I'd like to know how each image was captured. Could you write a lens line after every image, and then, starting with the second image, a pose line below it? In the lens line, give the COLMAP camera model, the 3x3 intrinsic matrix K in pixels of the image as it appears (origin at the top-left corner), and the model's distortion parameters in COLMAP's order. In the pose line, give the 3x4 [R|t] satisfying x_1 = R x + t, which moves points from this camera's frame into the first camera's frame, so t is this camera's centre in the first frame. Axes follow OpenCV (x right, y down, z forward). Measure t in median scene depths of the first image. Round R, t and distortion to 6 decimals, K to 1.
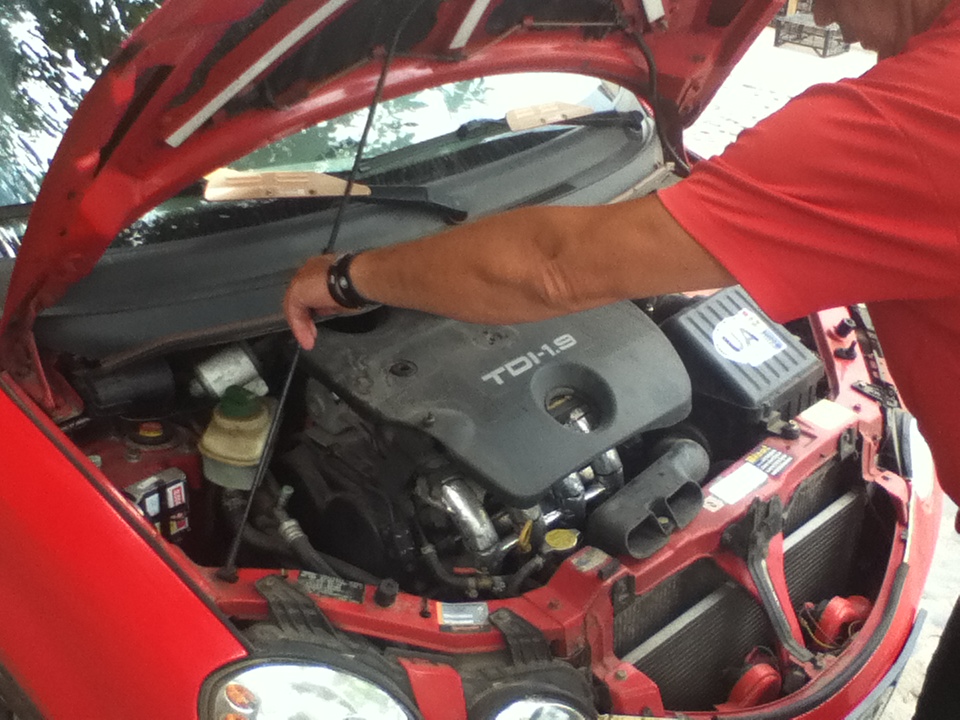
lens RADIAL K [[1147.3, 0, 483.0], [0, 1147.3, 343.3], [0, 0, 1]] dist [0.074148, -0.216536]
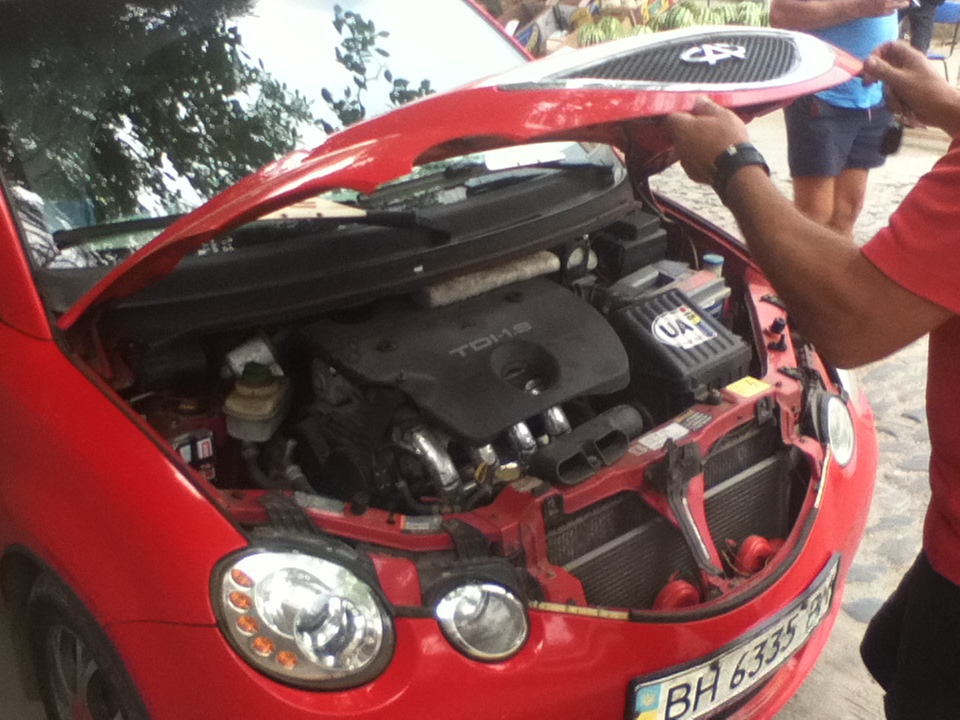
lens RADIAL K [[1147.3, 0, 483.0], [0, 1147.3, 343.3], [0, 0, 1]] dist [0.074148, -0.216536]
pose [[0.996623, -0.022843, -0.078867, 0.134268], [0.014457, 0.994334, -0.105310, 0.153014], [0.080825, 0.103814, 0.991307, -0.223561]]
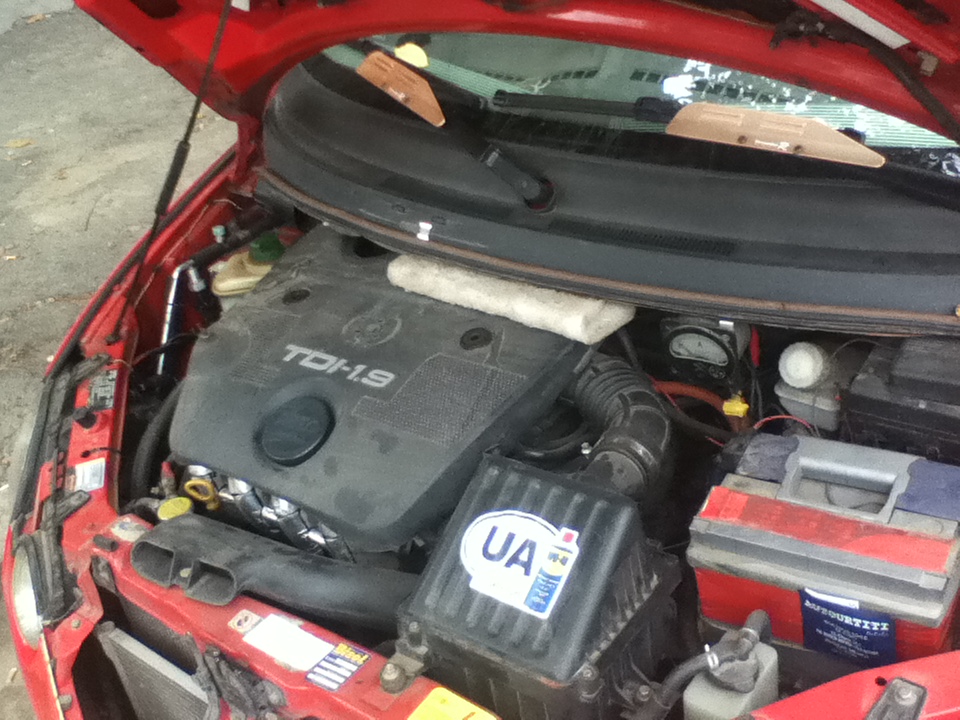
lens RADIAL K [[1147.3, 0, 483.0], [0, 1147.3, 343.3], [0, 0, 1]] dist [0.074148, -0.216536]
pose [[0.147094, 0.503554, -0.851350, 0.807957], [-0.341850, 0.833555, 0.433965, -0.424592], [0.928171, 0.227200, 0.294751, 0.878364]]
